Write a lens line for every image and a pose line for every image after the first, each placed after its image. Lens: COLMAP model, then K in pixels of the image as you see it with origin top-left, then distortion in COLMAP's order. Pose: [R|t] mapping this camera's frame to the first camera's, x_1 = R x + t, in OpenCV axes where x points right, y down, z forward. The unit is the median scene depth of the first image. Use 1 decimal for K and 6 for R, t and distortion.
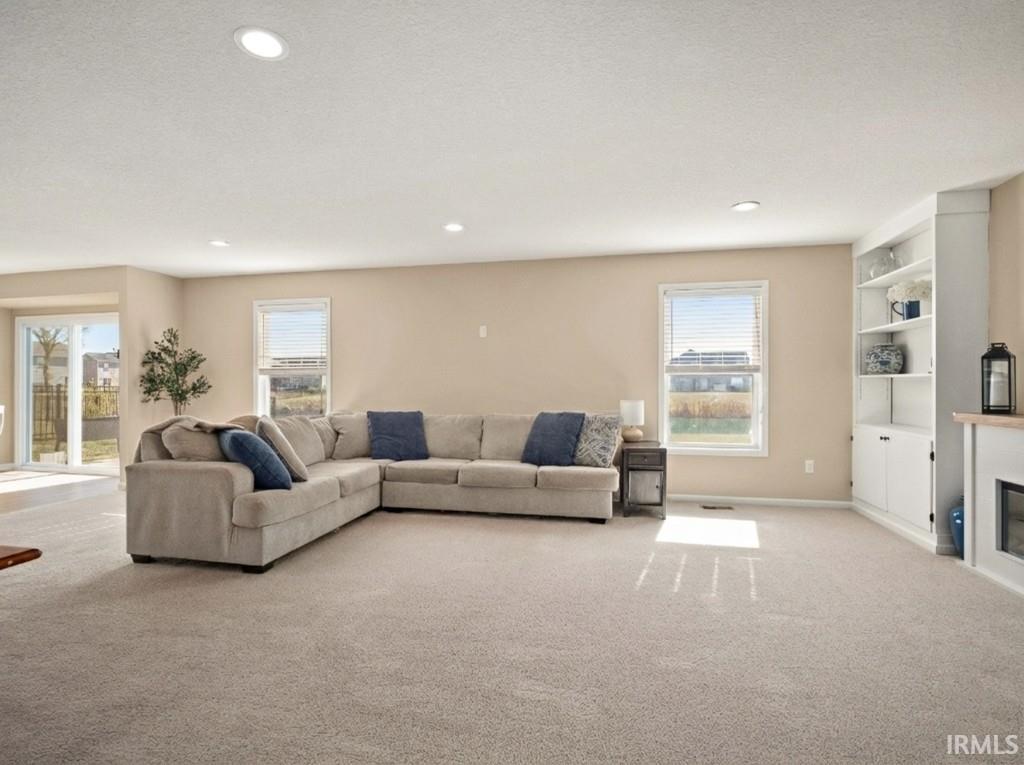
lens RADIAL K [[508.7, 0, 509.3], [0, 508.7, 377.7], [0, 0, 1]] dist [-0.015948, -0.000531]
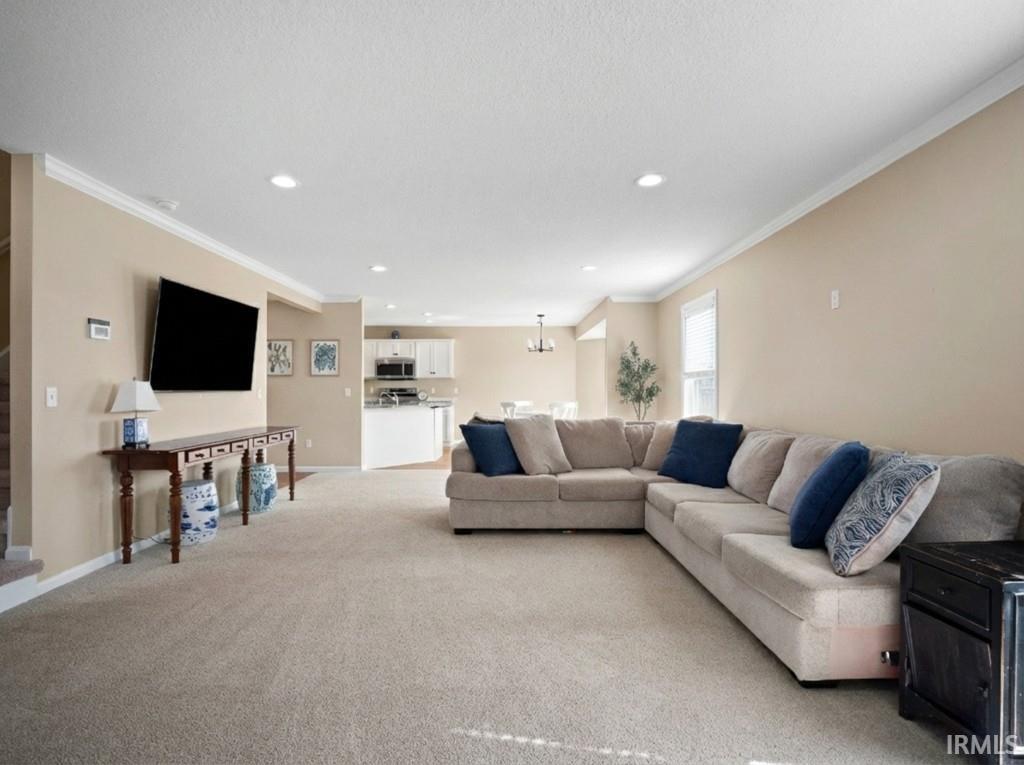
lens RADIAL K [[501.9, 0, 512.0], [0, 501.9, 382.5], [0, 0, 1]] dist [-0.007136, -0.000876]
pose [[0.218133, -0.014275, -0.975815, 0.403994], [0.018582, 0.999772, -0.010471, 0.006526], [0.975742, -0.015849, 0.218348, 0.441884]]
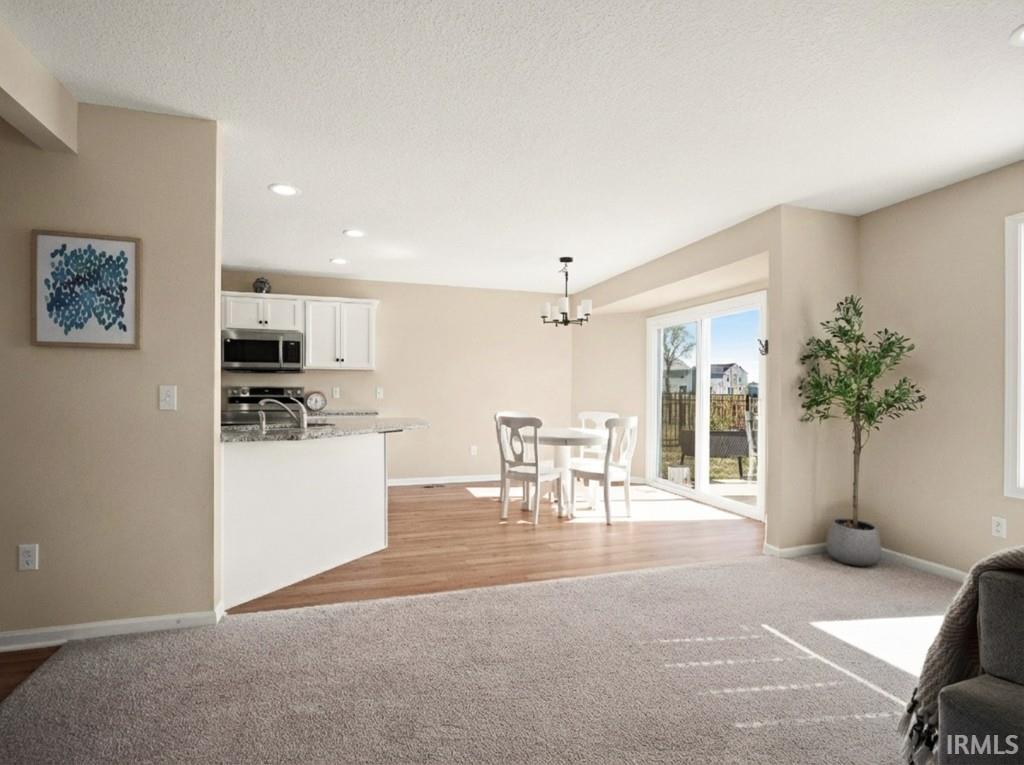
lens RADIAL K [[507.8, 0, 511.4], [0, 507.8, 389.0], [0, 0, 1]] dist [0.000149, -0.000565]
pose [[0.502377, -0.000553, -0.864649, -0.342755], [0.006226, 0.999976, 0.002978, 0.003810], [0.864626, -0.006879, 0.502368, 0.355670]]
